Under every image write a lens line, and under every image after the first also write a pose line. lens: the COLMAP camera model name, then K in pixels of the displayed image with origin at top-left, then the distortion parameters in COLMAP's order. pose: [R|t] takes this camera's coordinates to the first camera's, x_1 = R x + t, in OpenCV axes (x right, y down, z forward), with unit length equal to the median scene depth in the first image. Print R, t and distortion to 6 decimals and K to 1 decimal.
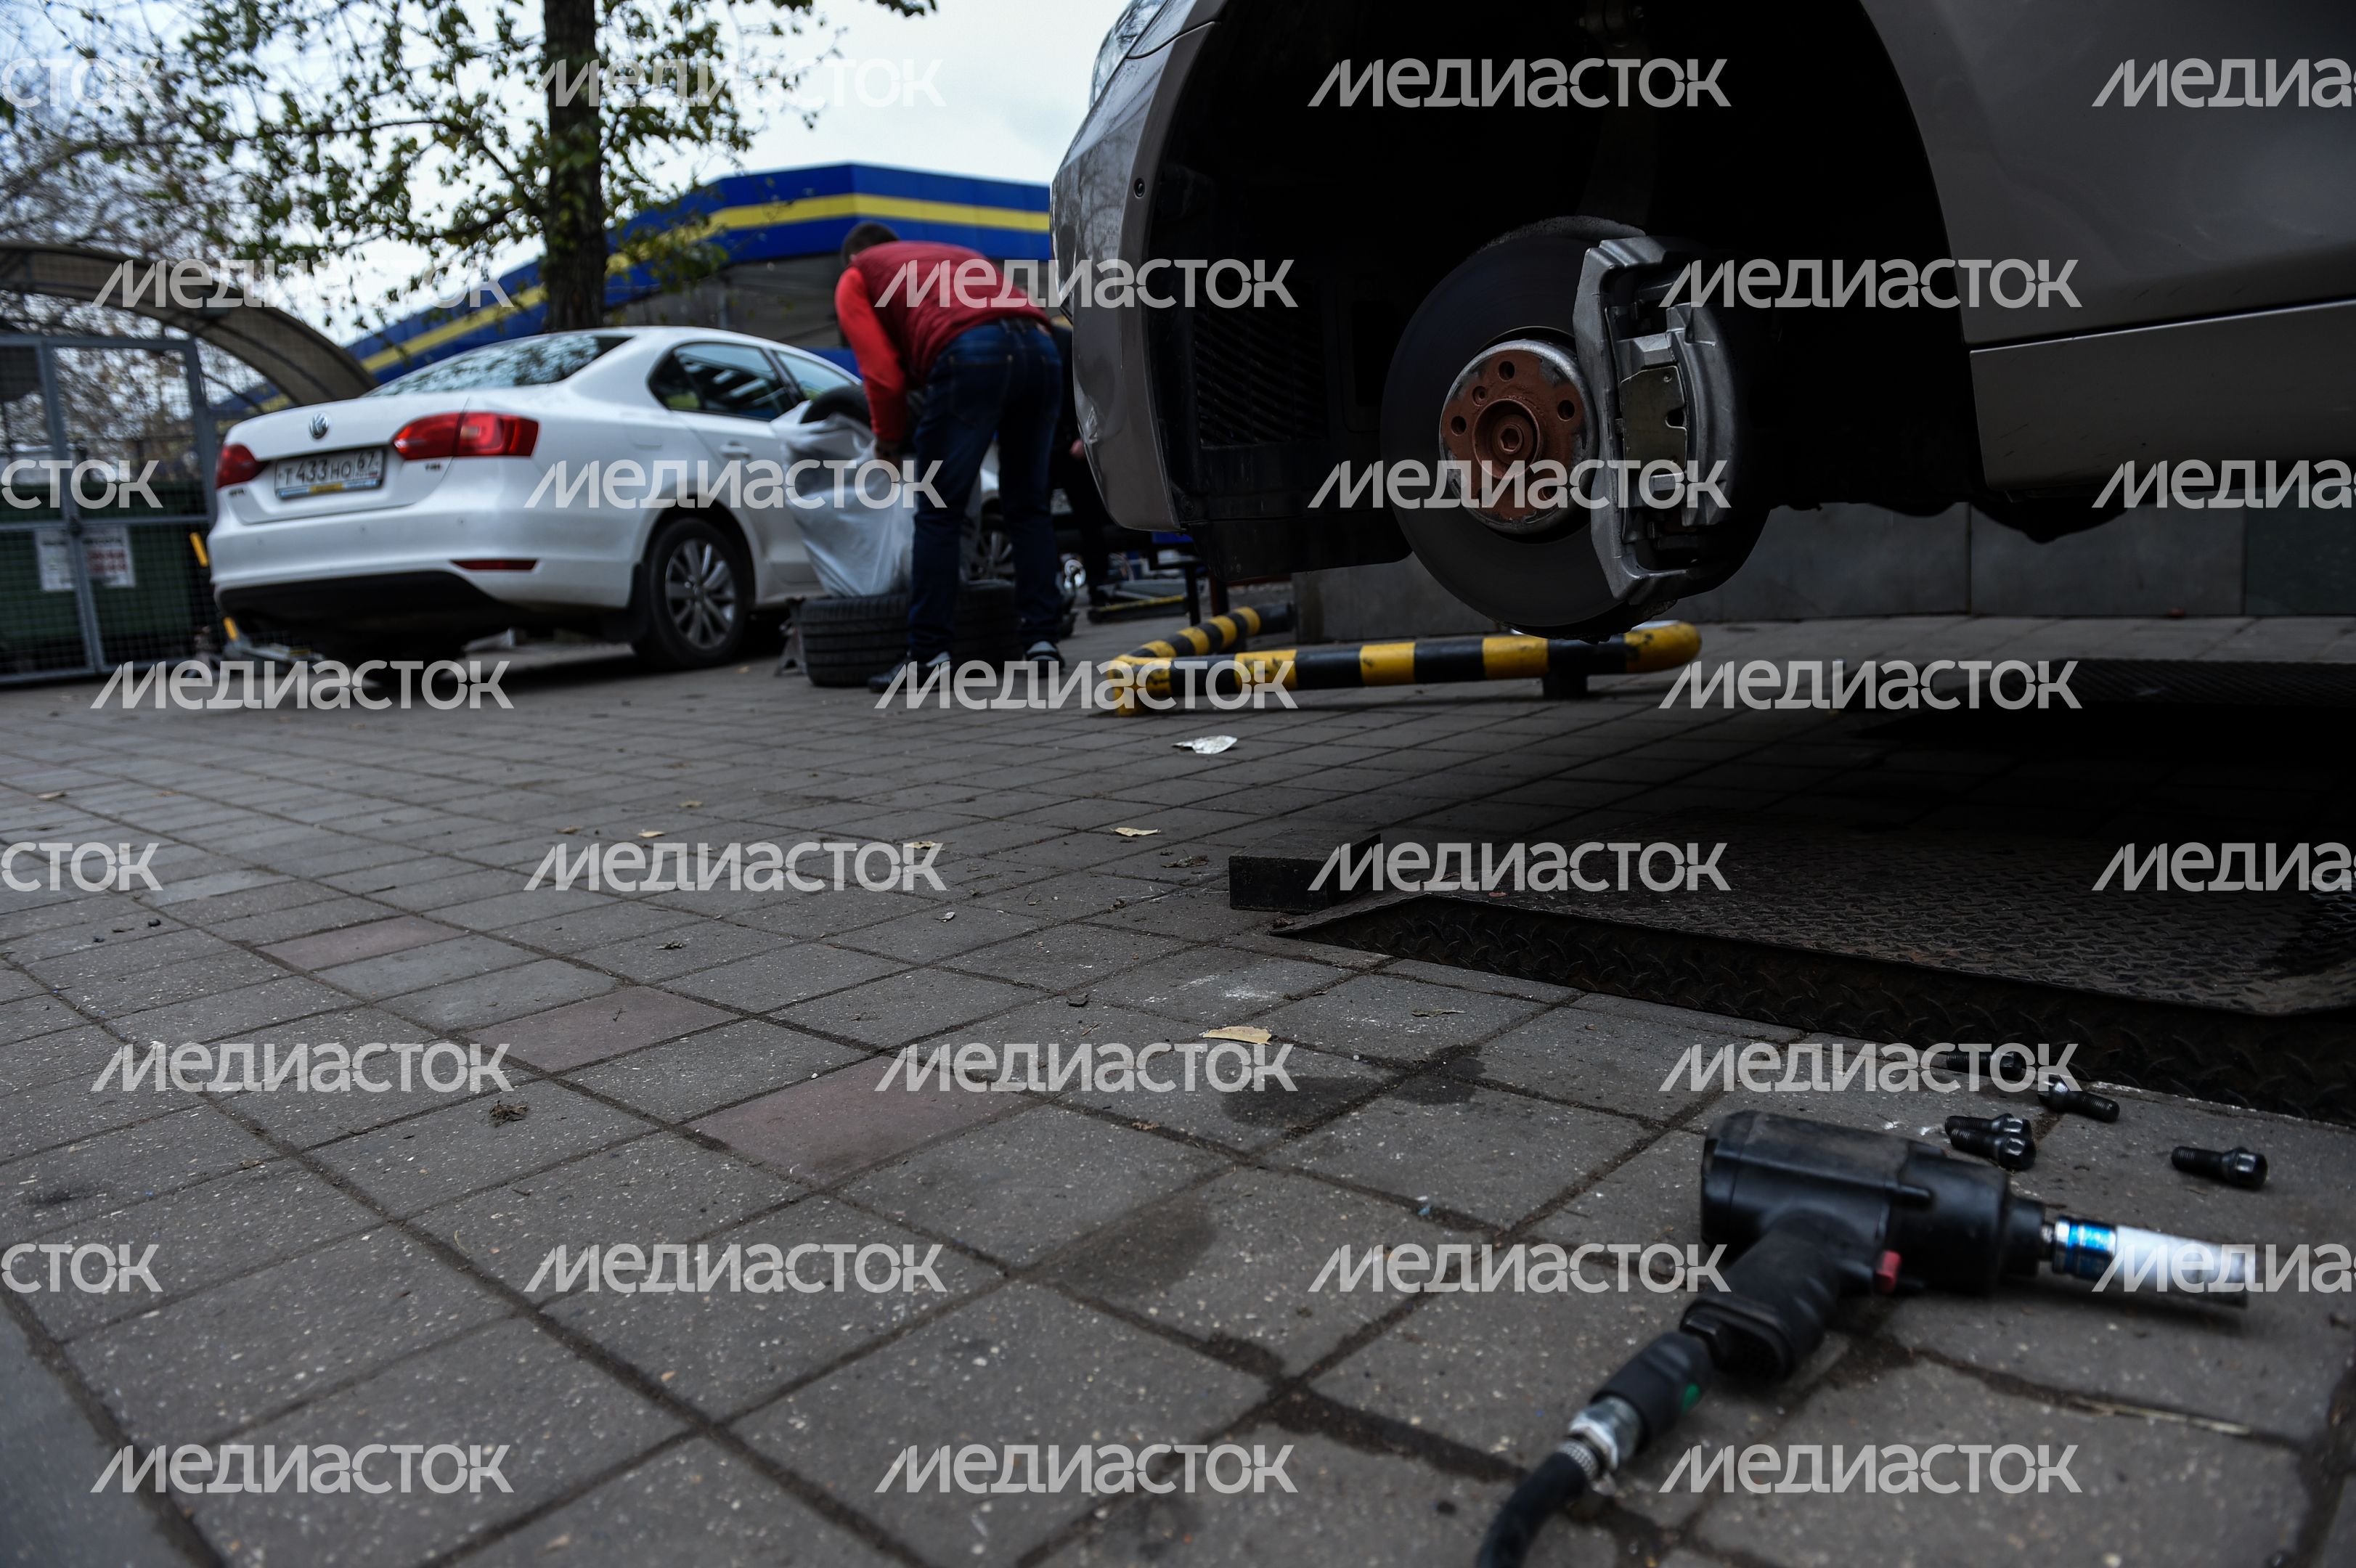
lens RADIAL K [[1629.5, 0, 1178.0], [0, 1629.5, 784.0], [0, 0, 1]] dist [-0.060924, 0.002193]
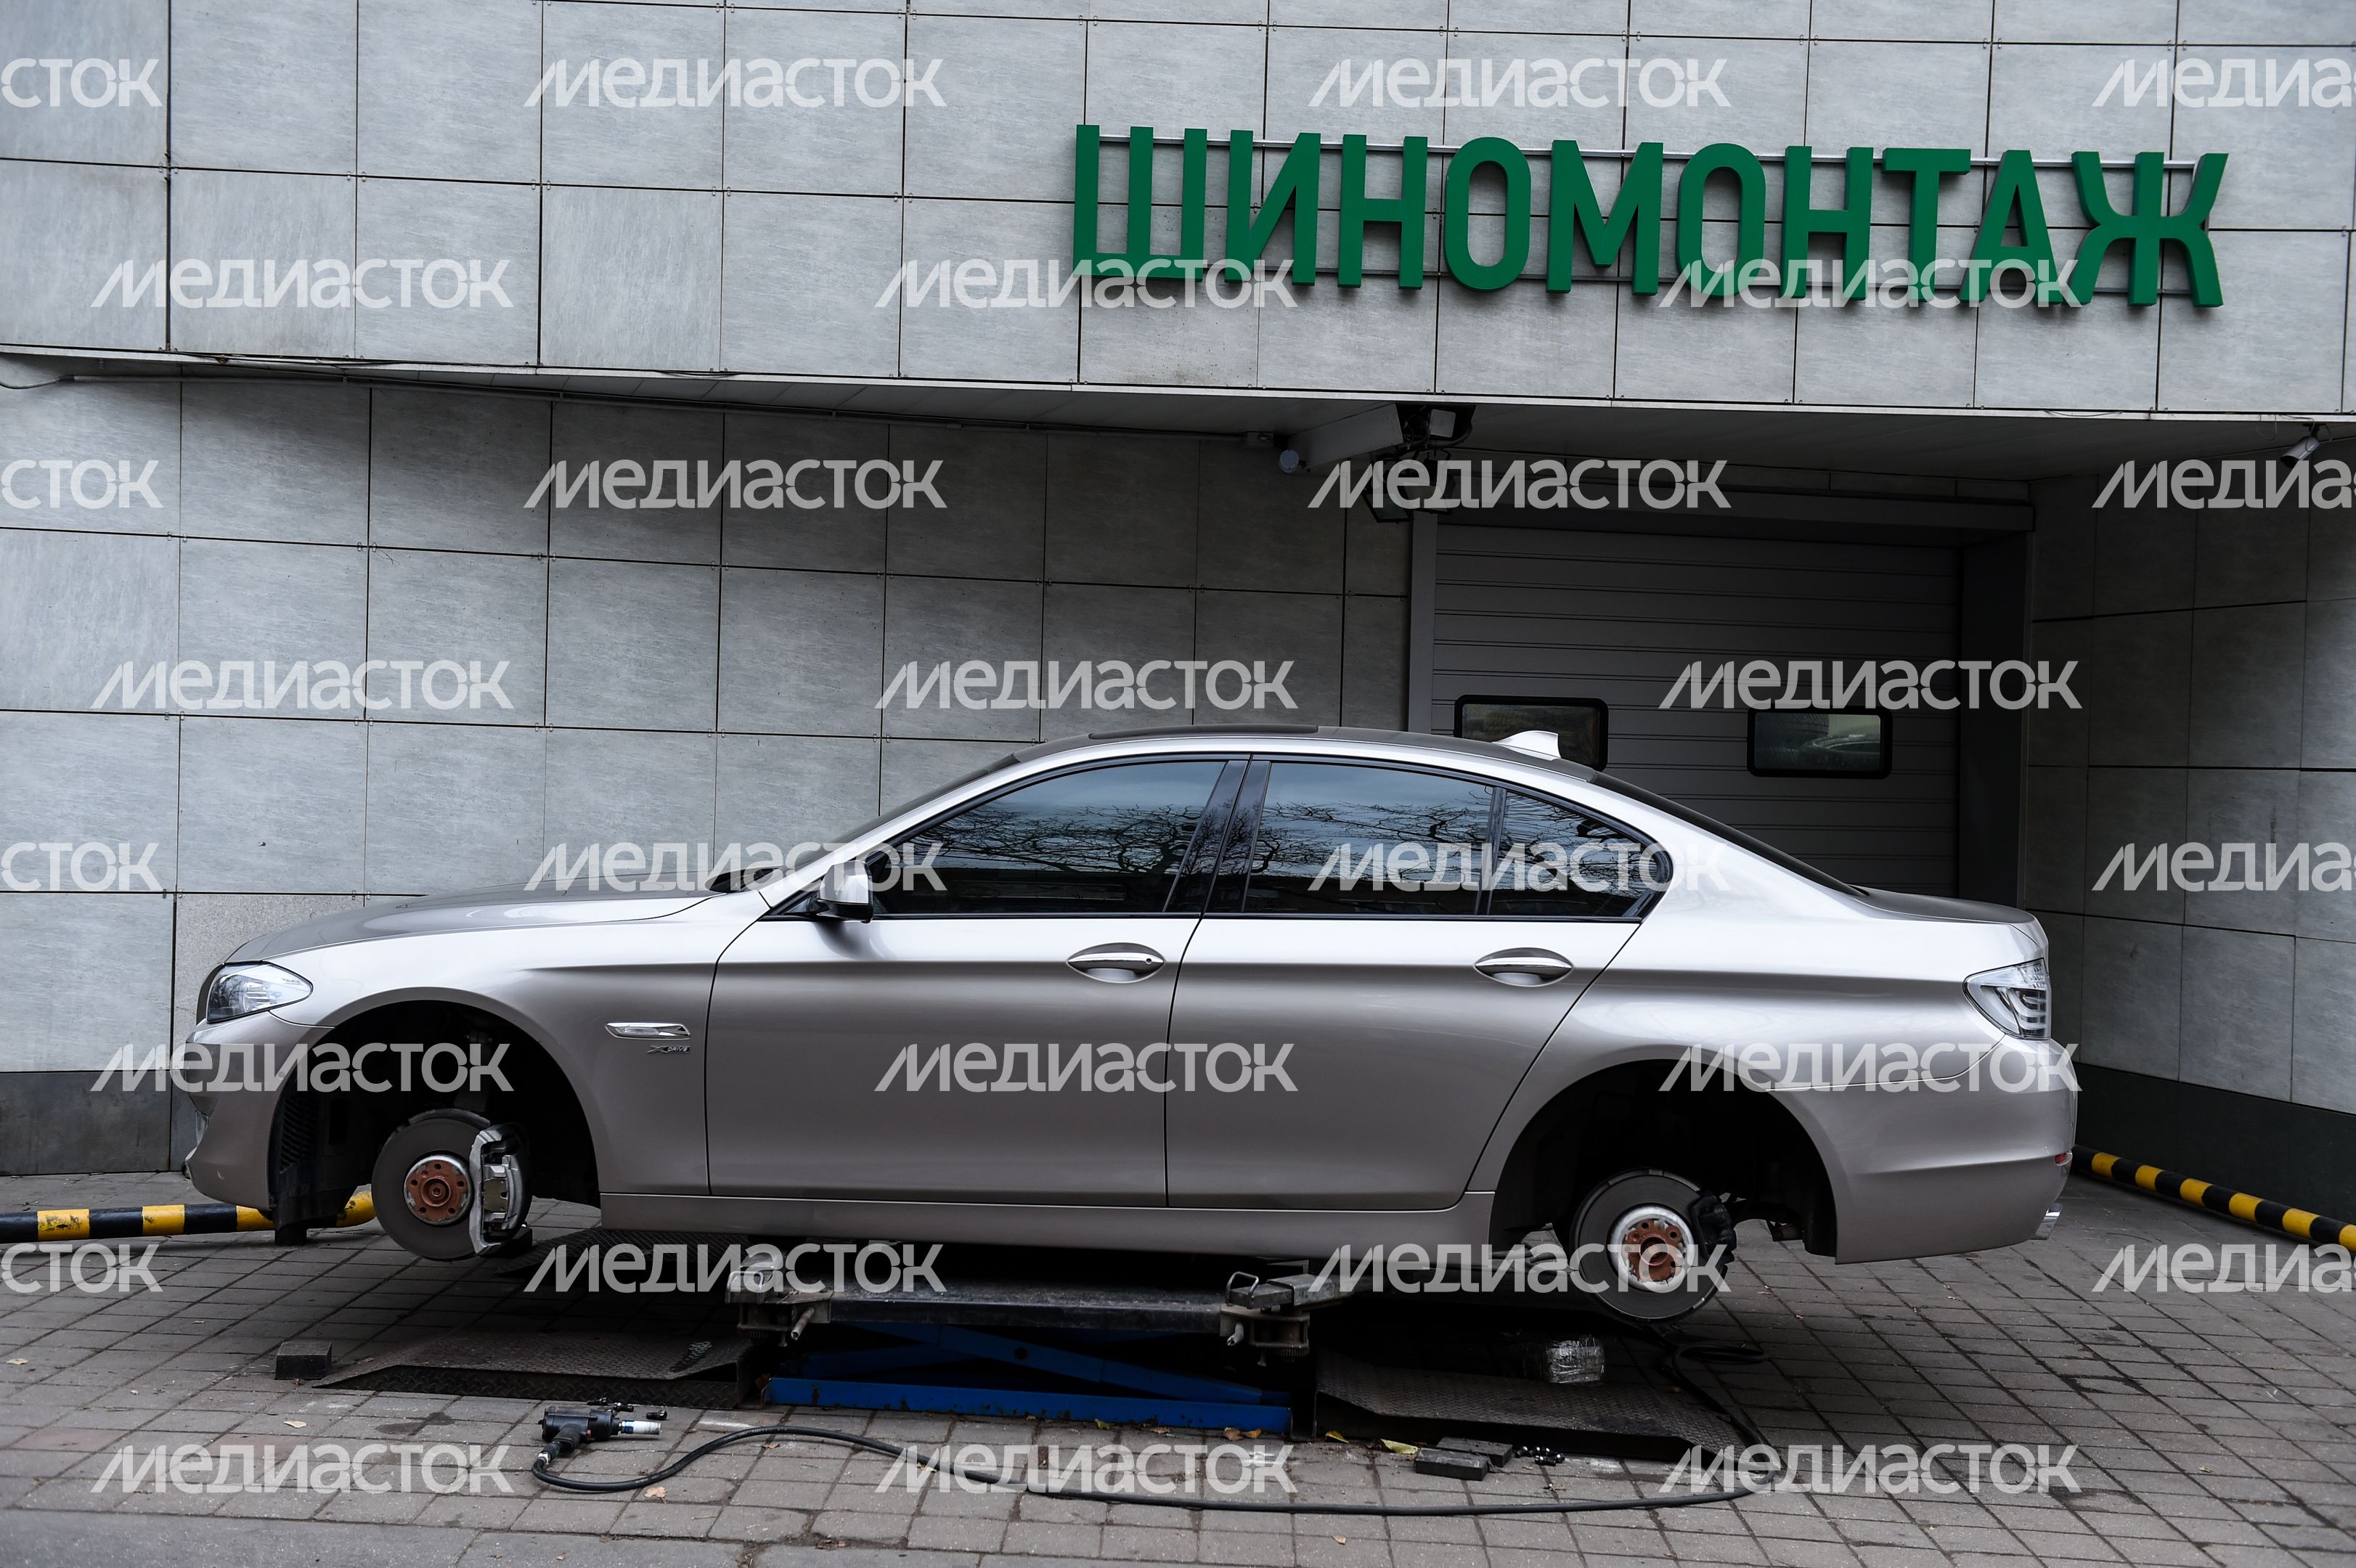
lens RADIAL K [[2697.0, 0, 1174.5], [0, 2697.0, 790.8], [0, 0, 1]] dist [0.067299, -0.019974]
pose [[0.742273, 0.096276, 0.663146, -2.083370], [0.010800, 0.987778, -0.155495, -0.164062], [-0.670011, 0.122582, 0.732161, -3.452988]]
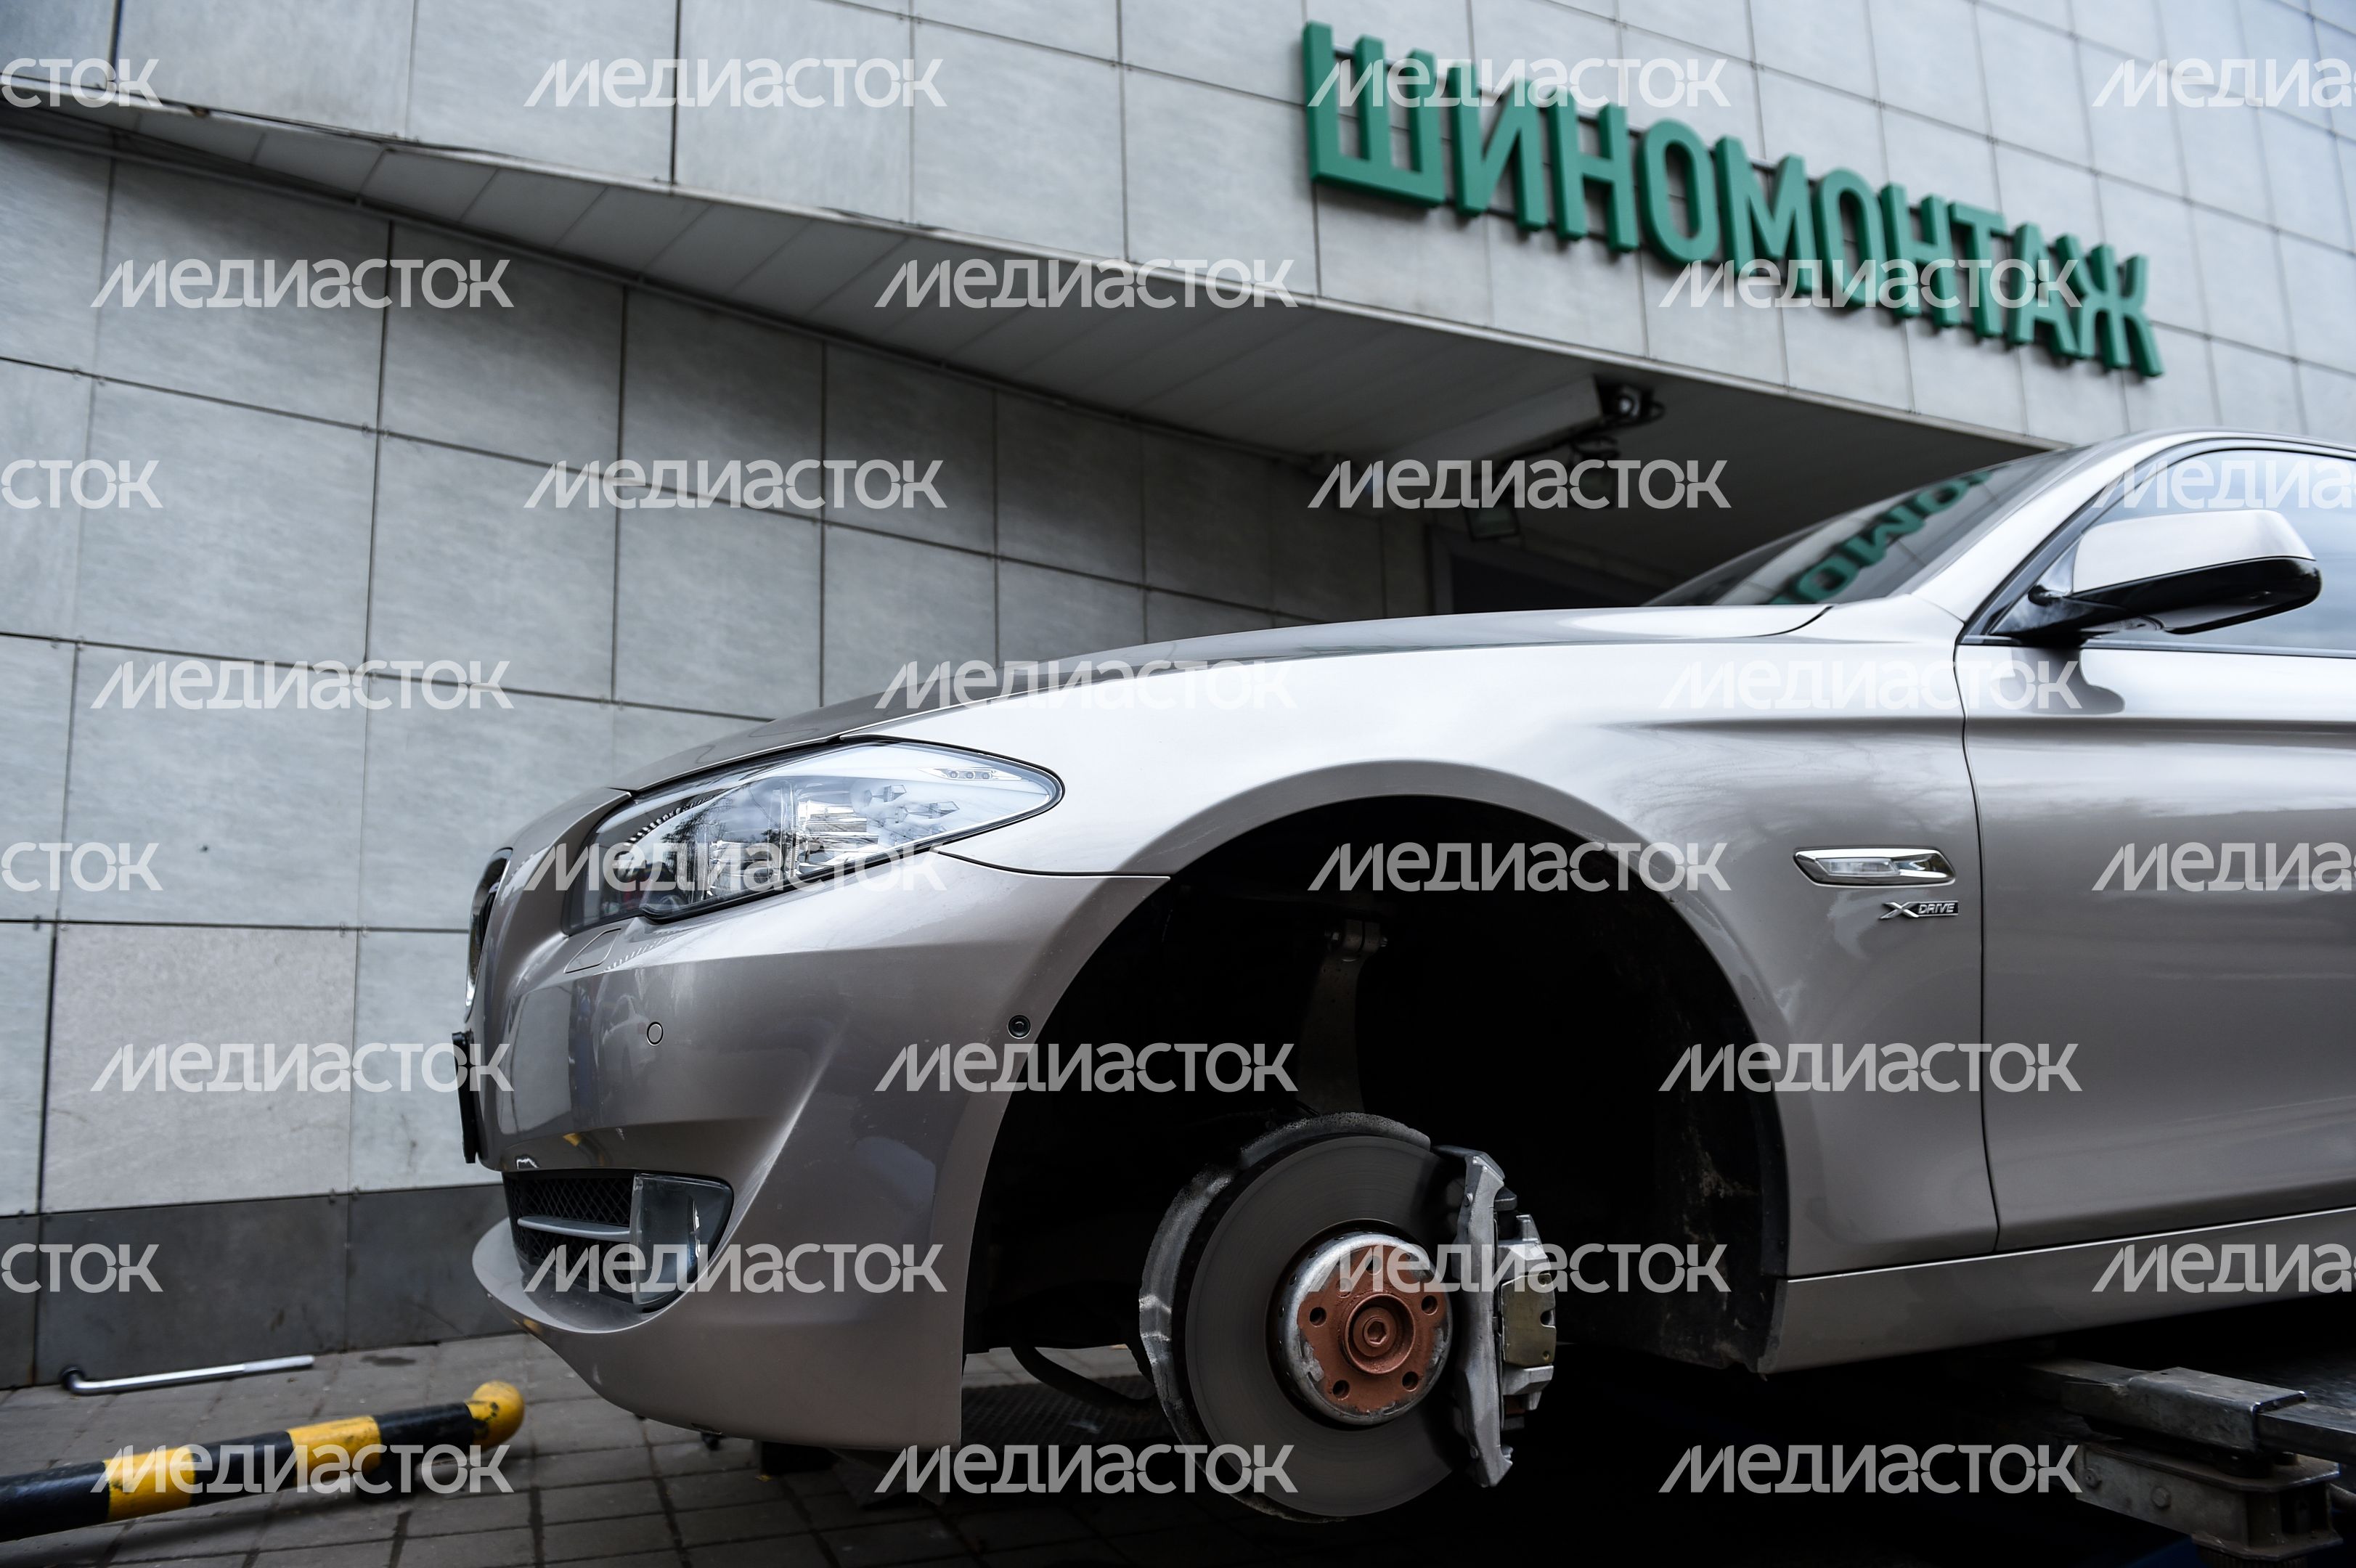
lens RADIAL K [[1629.5, 0, 1178.0], [0, 1629.5, 784.0], [0, 0, 1]] dist [-0.060924, 0.002193]
pose [[0.427463, 0.207488, 0.879900, -0.859937], [0.126683, 0.949954, -0.285551, -0.280857], [-0.895113, 0.233531, 0.379785, 0.679884]]
